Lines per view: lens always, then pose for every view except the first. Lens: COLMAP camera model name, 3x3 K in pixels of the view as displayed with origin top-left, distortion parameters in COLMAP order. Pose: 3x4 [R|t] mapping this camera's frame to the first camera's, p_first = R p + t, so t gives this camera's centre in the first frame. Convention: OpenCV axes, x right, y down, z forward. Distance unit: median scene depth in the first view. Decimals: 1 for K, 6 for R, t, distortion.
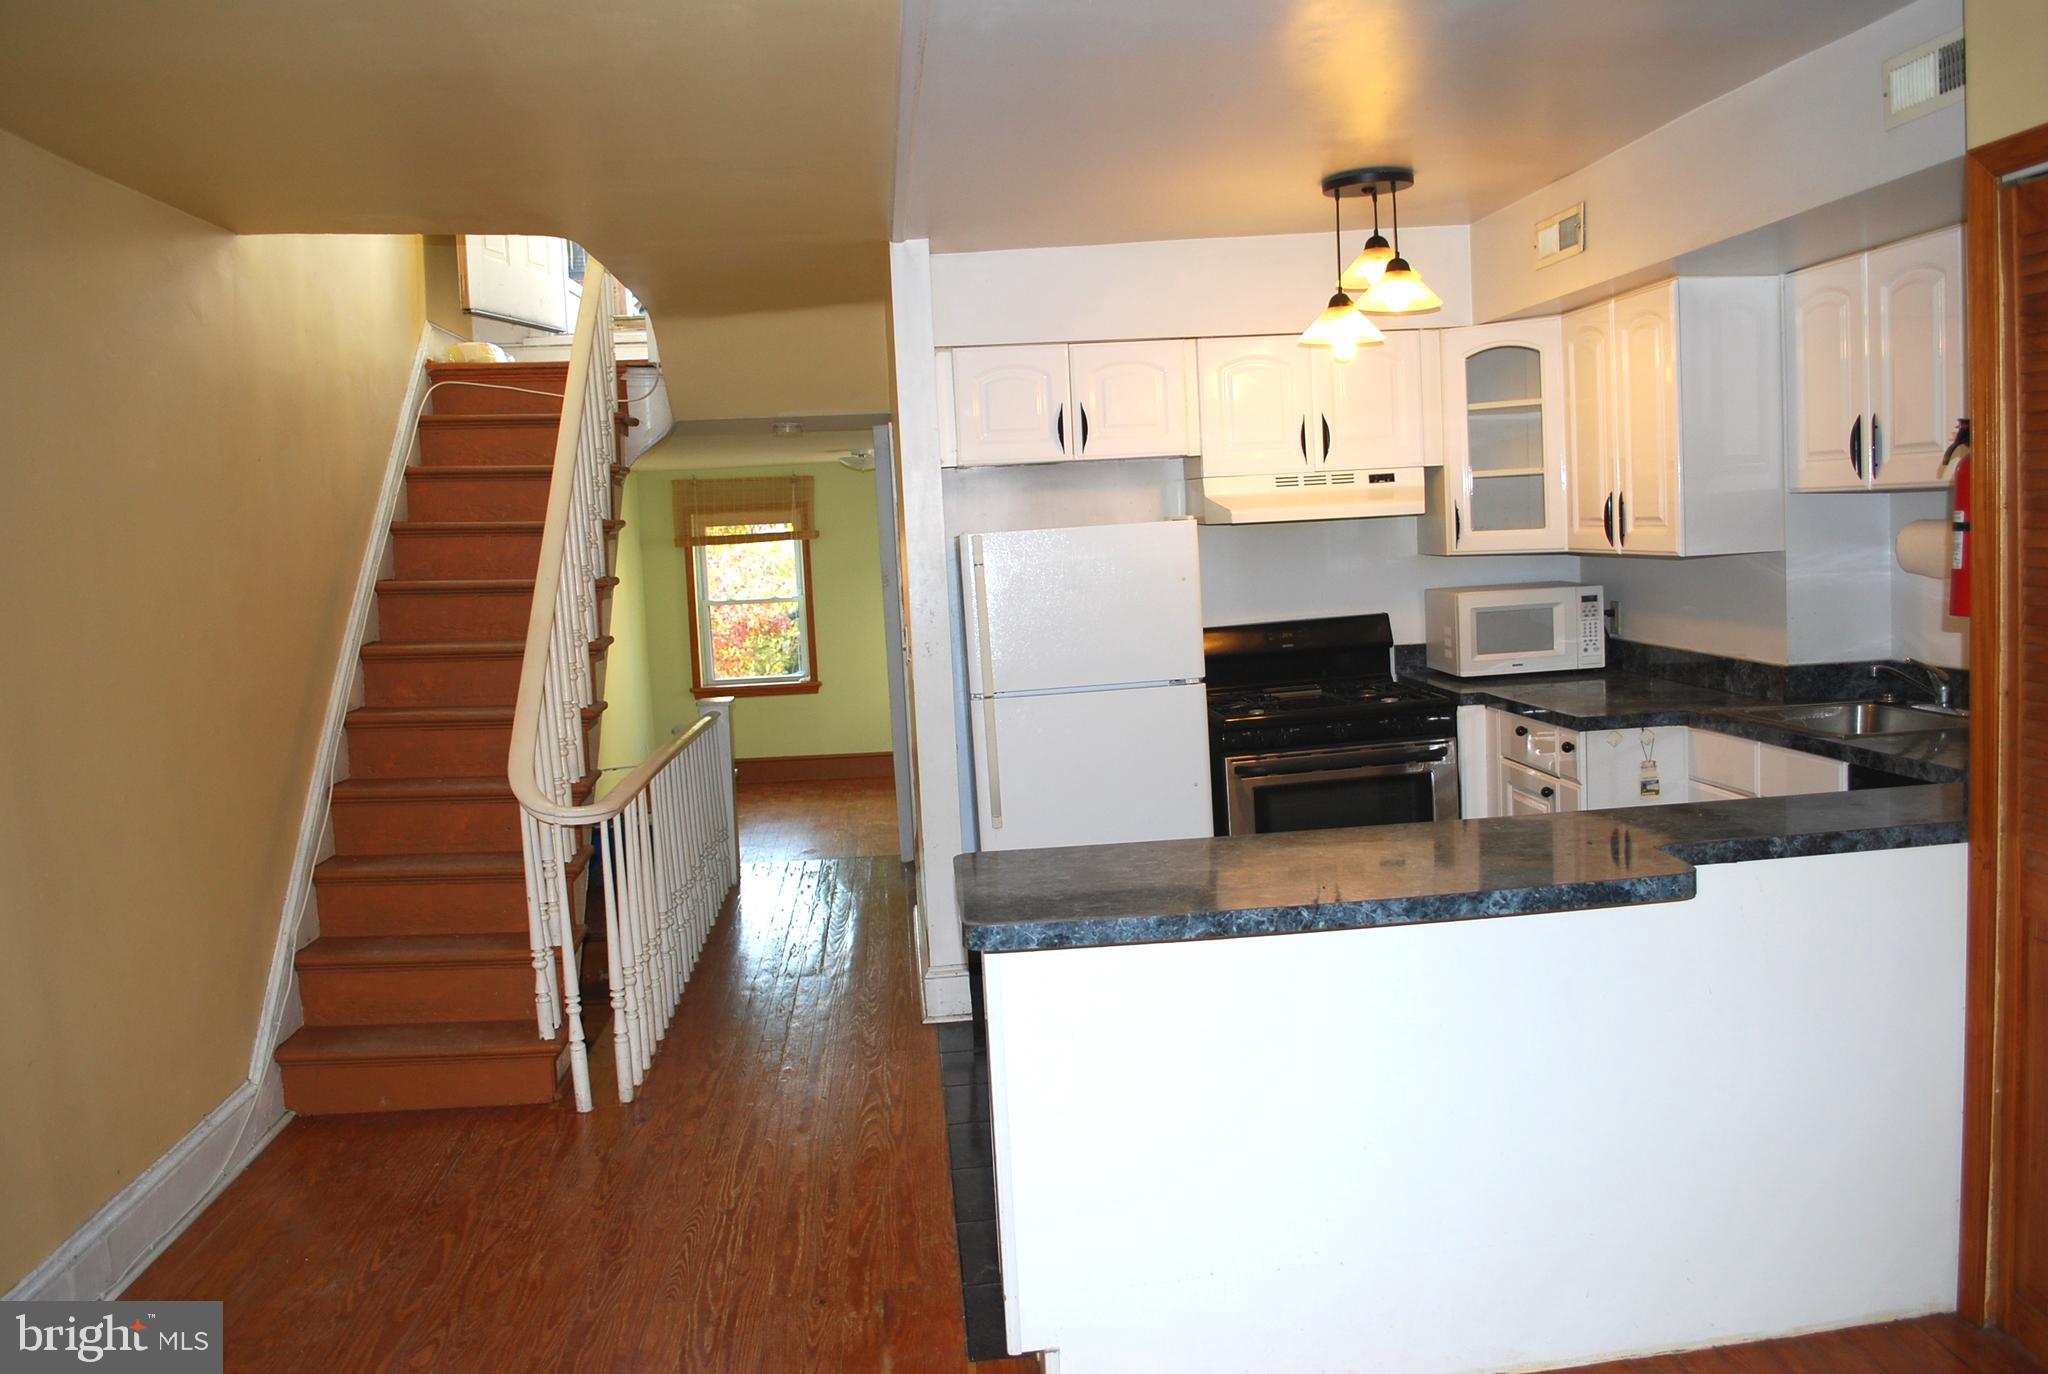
lens RADIAL K [[1613.6, 0, 1055.9], [0, 1613.6, 685.0], [0, 0, 1]] dist [-0.082520, 0.008646]
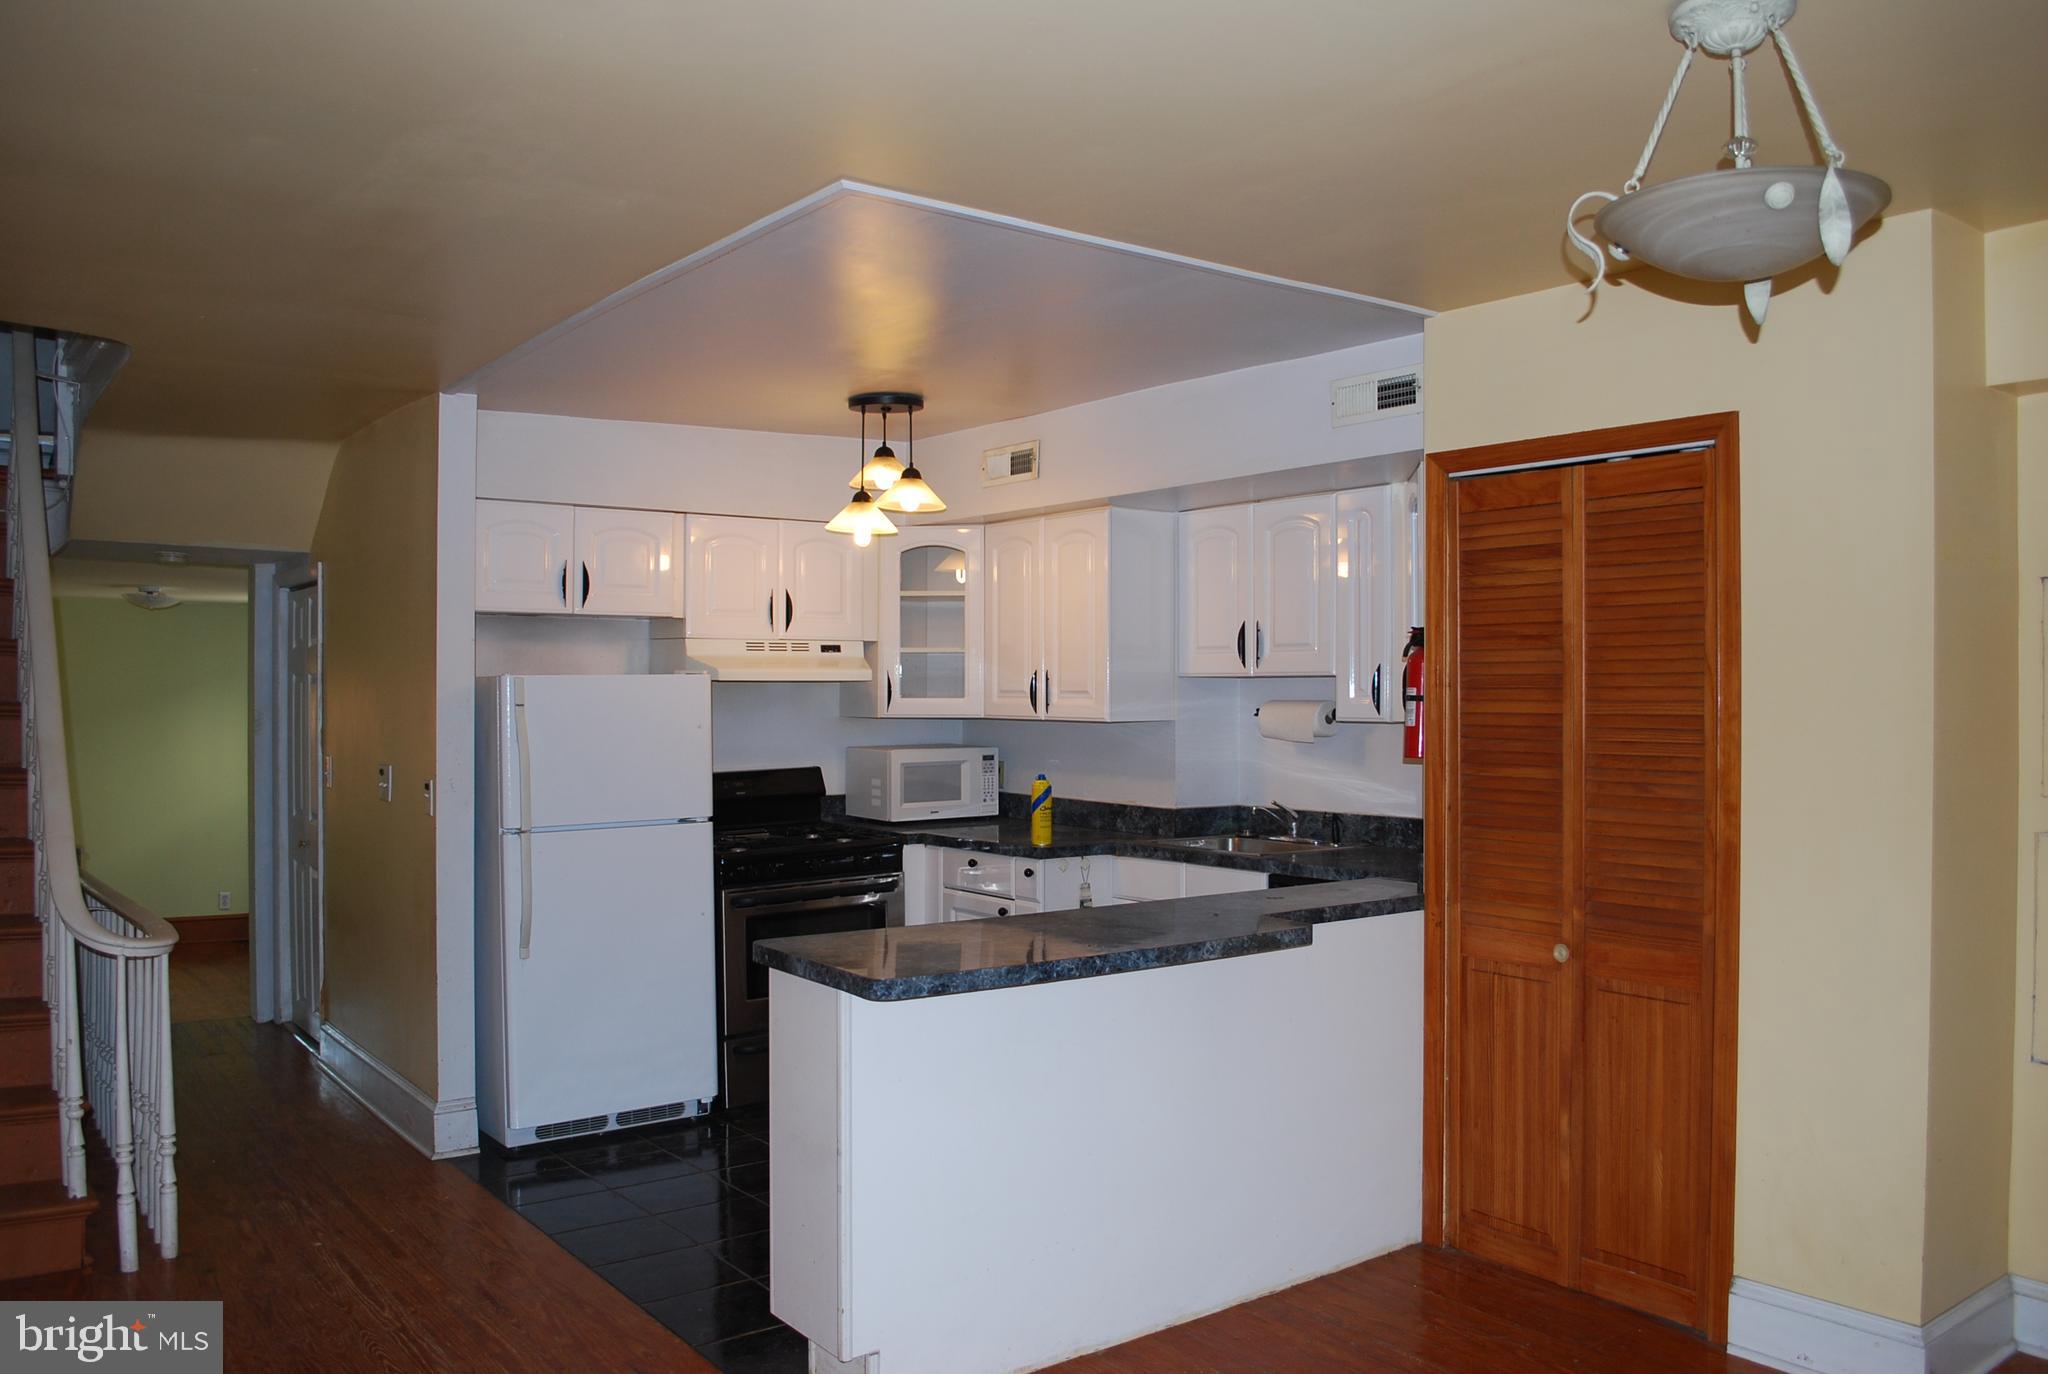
lens RADIAL K [[1613.6, 0, 1055.9], [0, 1613.6, 685.0], [0, 0, 1]] dist [-0.082520, 0.008646]
pose [[0.847838, 0.052822, 0.527618, -0.318224], [0.008352, 0.993572, -0.112890, 0.034748], [-0.530190, 0.100119, 0.841947, -0.069785]]
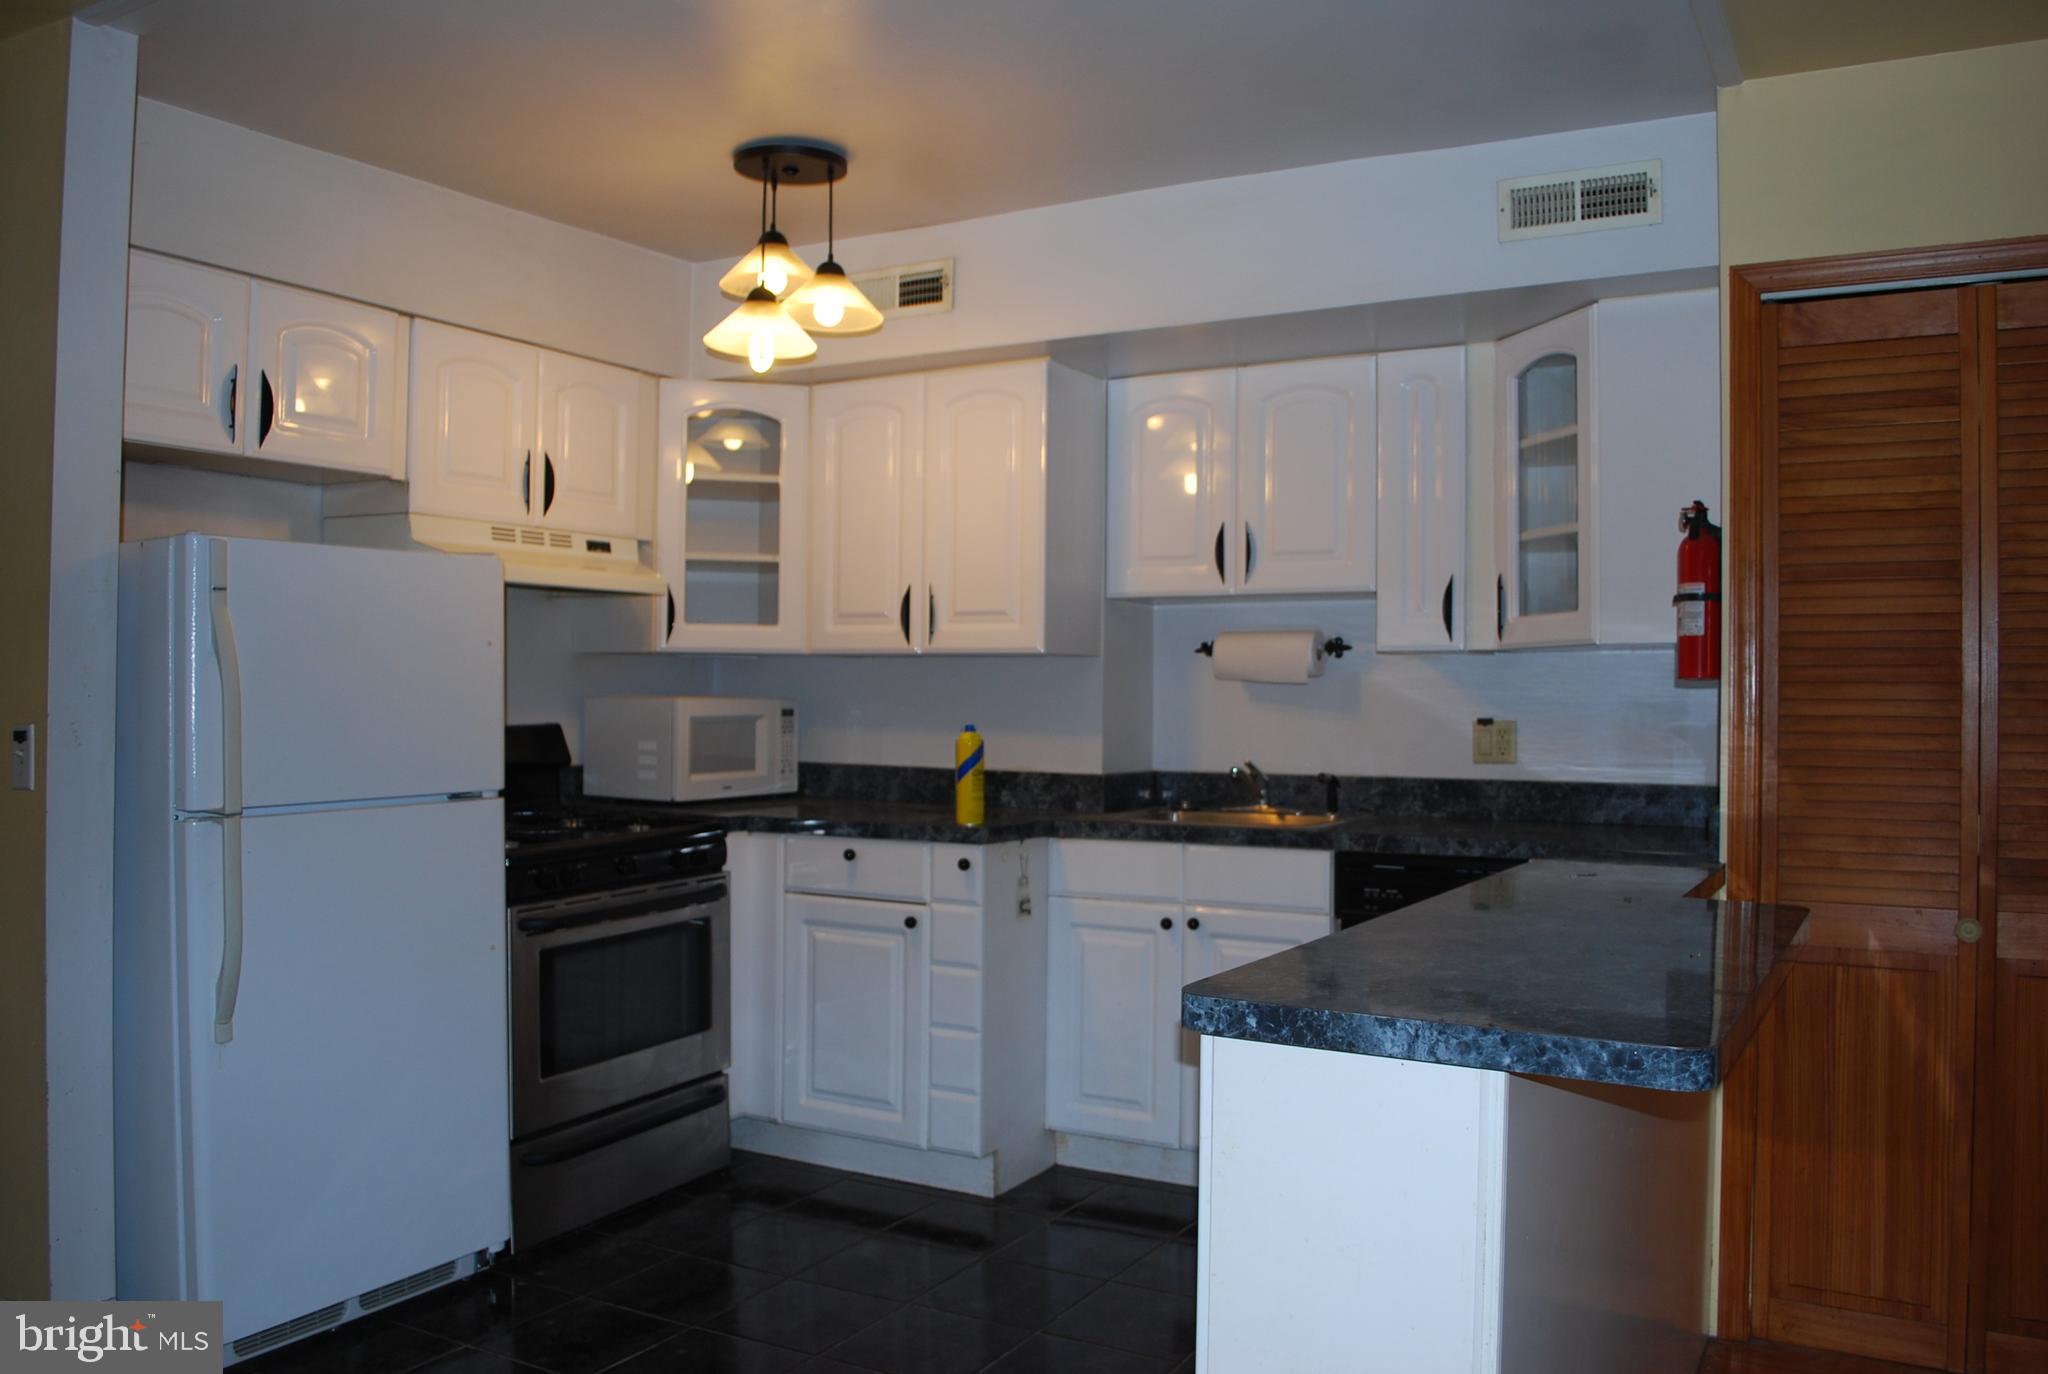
lens RADIAL K [[1613.6, 0, 1055.9], [0, 1613.6, 685.0], [0, 0, 1]] dist [-0.082520, 0.008646]
pose [[0.569608, 0.062600, 0.819529, -0.360425], [0.043017, 0.993458, -0.105784, 0.035966], [-0.820790, 0.095509, 0.563188, 0.452608]]
